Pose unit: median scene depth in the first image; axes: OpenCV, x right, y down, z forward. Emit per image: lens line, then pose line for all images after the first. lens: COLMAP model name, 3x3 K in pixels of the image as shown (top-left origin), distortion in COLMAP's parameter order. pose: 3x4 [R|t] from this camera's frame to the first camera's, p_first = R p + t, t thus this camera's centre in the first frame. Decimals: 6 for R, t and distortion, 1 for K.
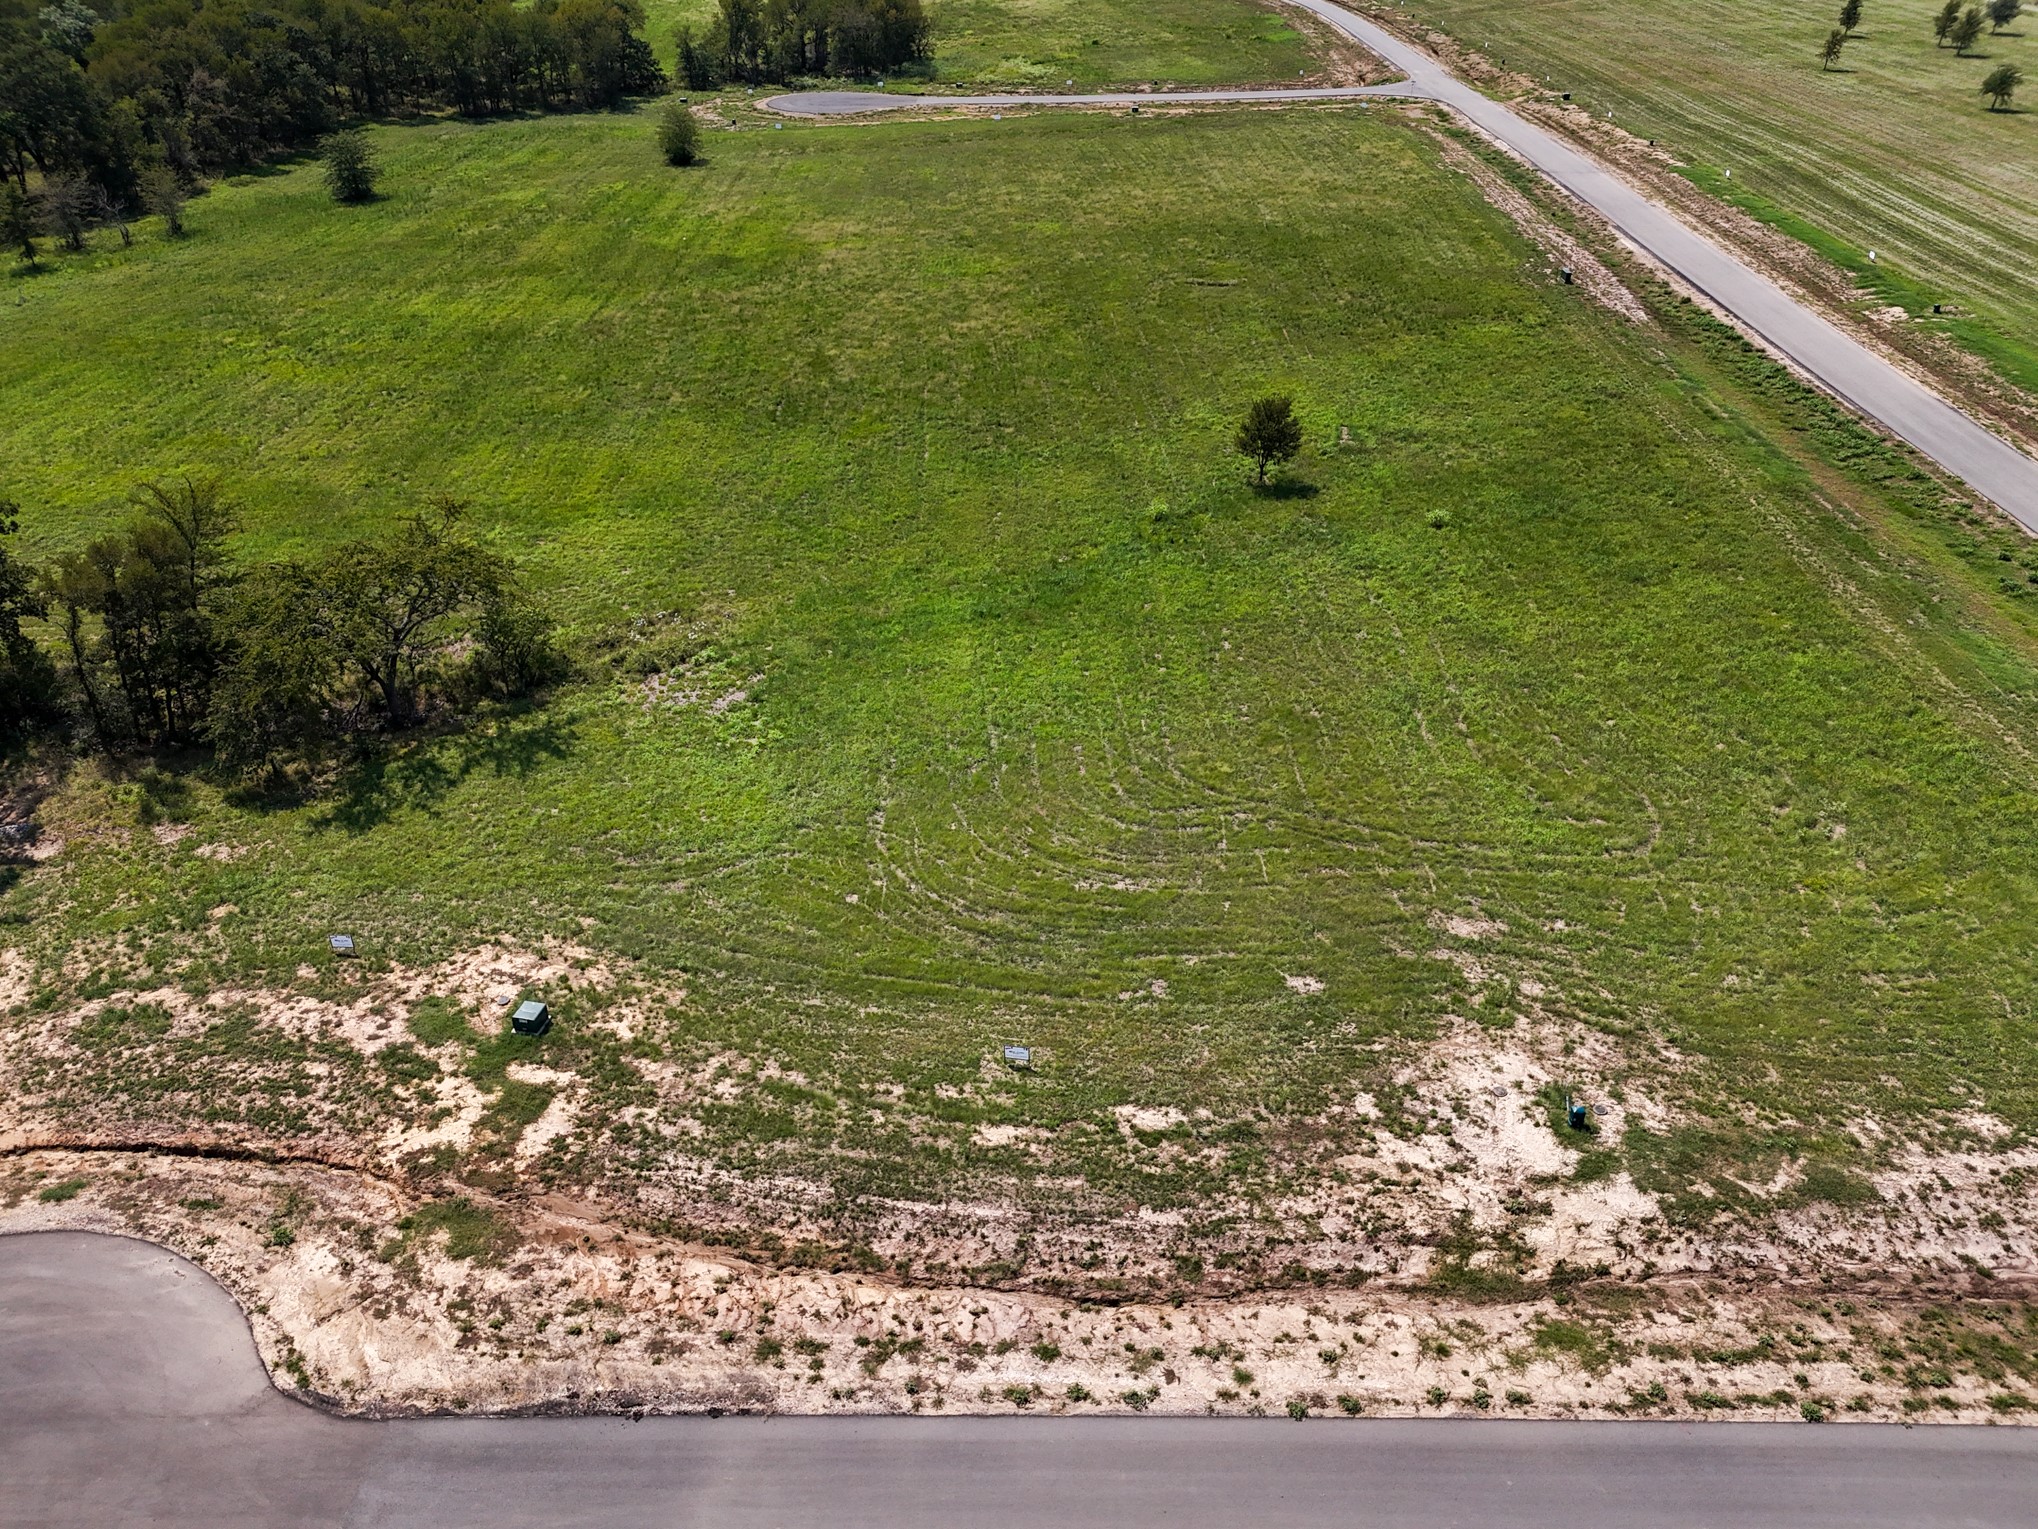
lens RADIAL K [[1497.0, 0, 1020.8], [0, 1497.0, 760.9], [0, 0, 1]] dist [0.058642, -0.053278]
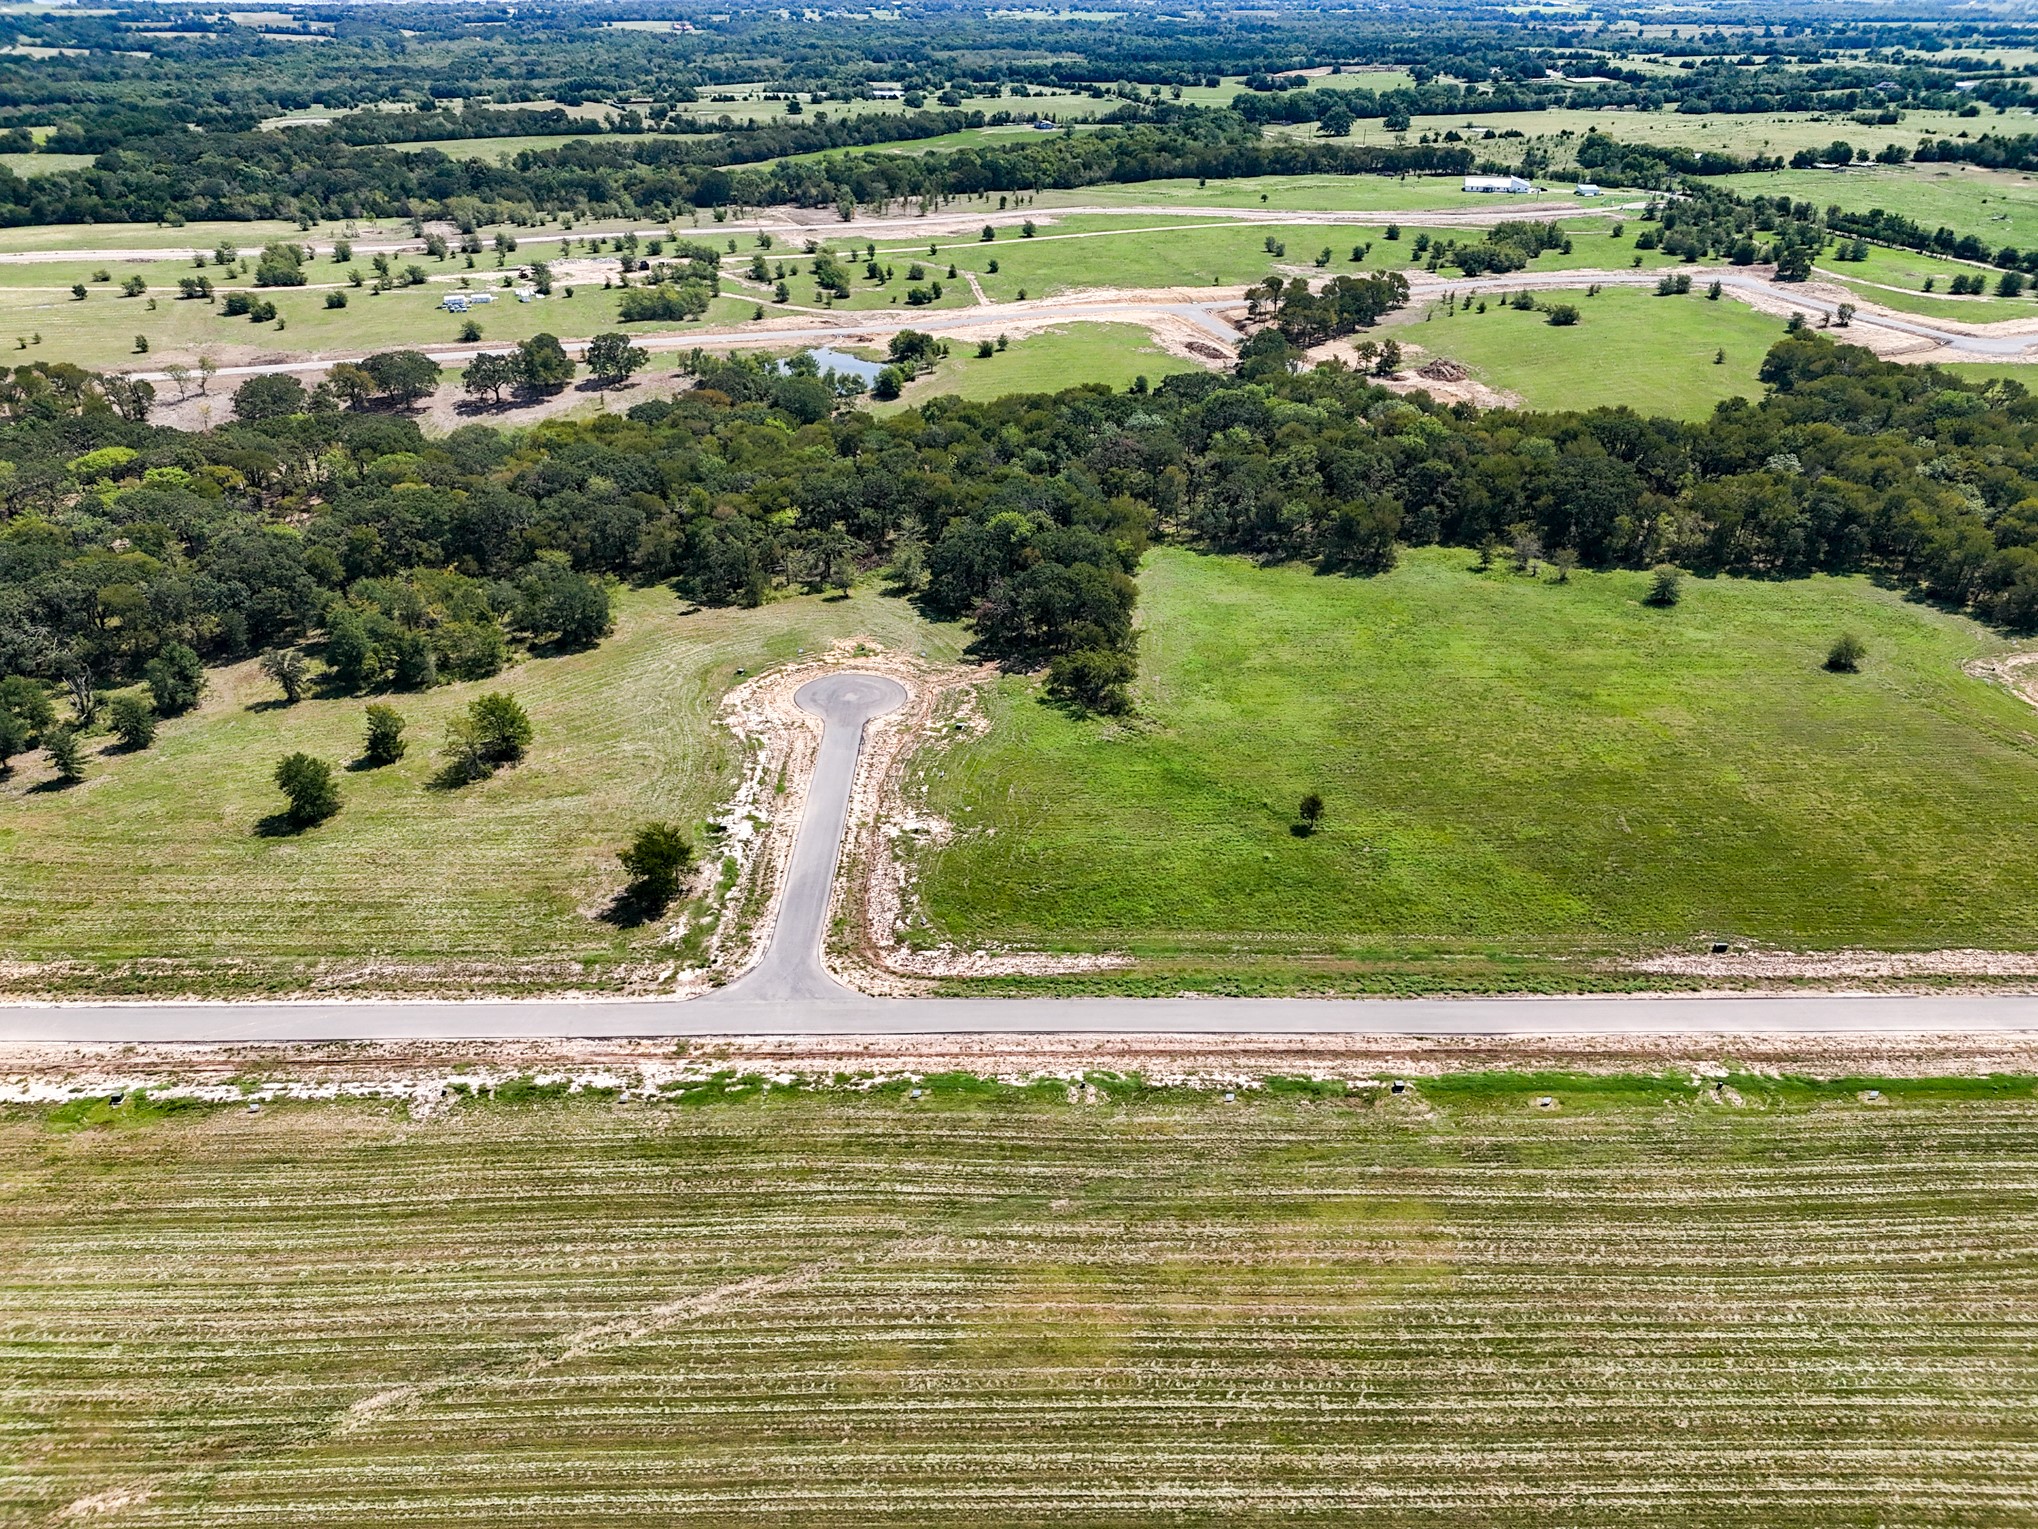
lens RADIAL K [[1497.0, 0, 1021.6], [0, 1497.0, 750.8], [0, 0, 1]] dist [0.058642, -0.053278]
pose [[0.019825, 0.454178, -0.890690, 2.672581], [-0.538399, 0.755513, 0.373265, -1.116131], [0.842457, 0.472147, 0.259507, 0.001760]]
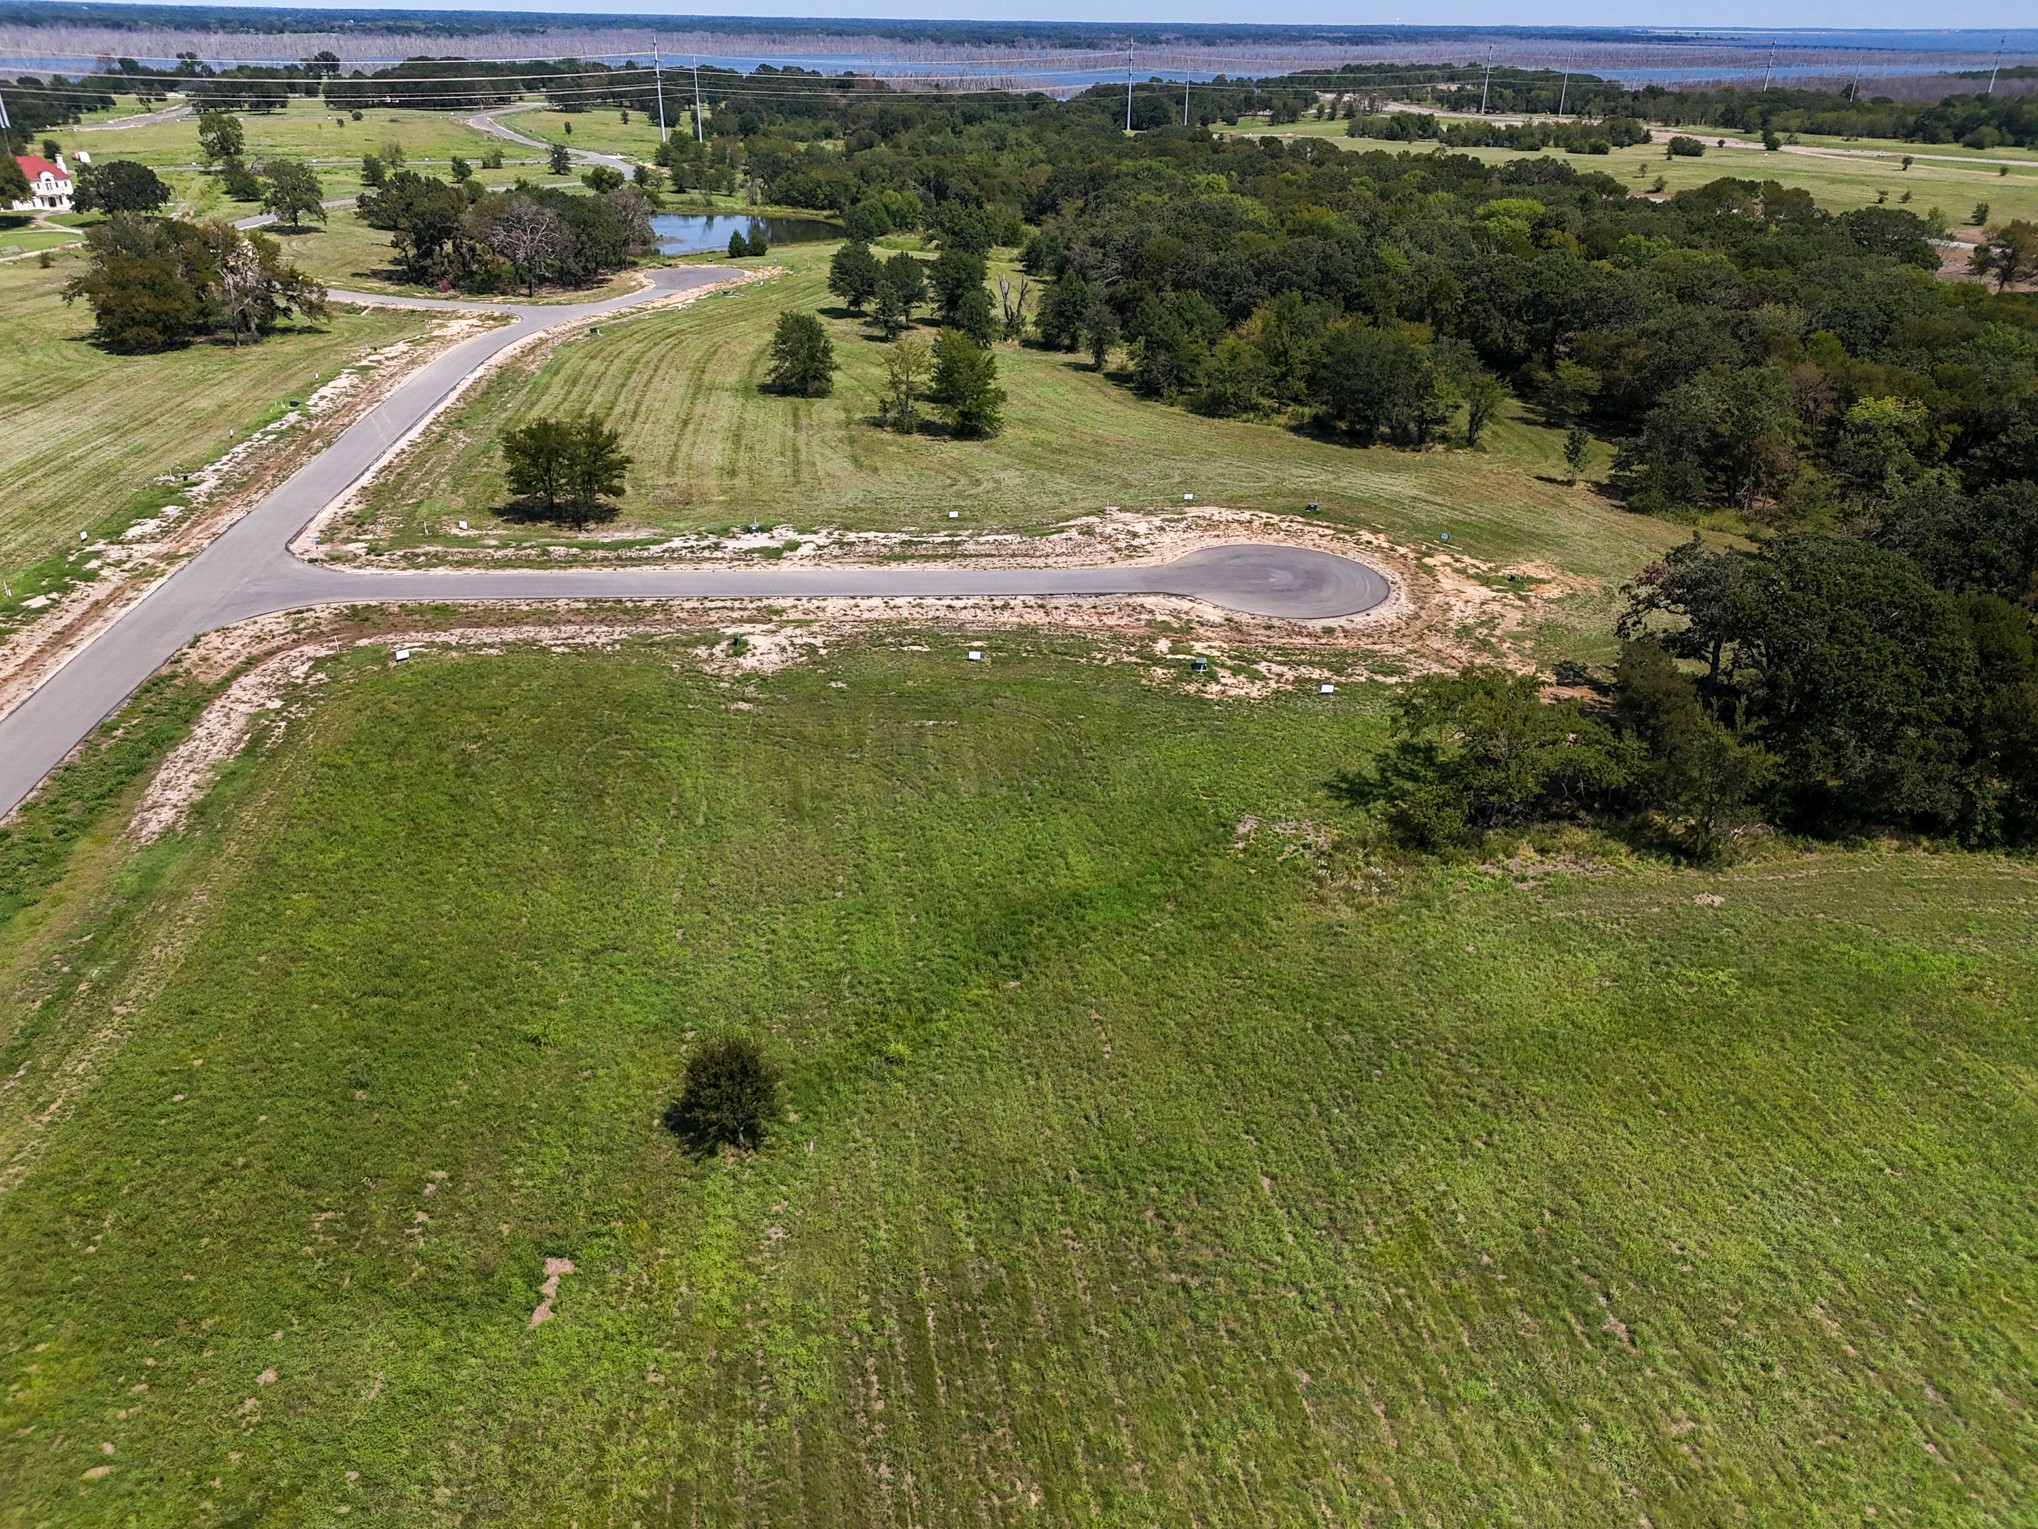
lens RADIAL K [[1497.0, 0, 1021.7], [0, 1497.0, 756.4], [0, 0, 1]] dist [0.058642, -0.053278]
pose [[-0.991160, 0.036652, -0.127506, 0.146583], [-0.088949, 0.529482, 0.843645, -1.087217], [0.098433, 0.847529, -0.521541, 1.548918]]
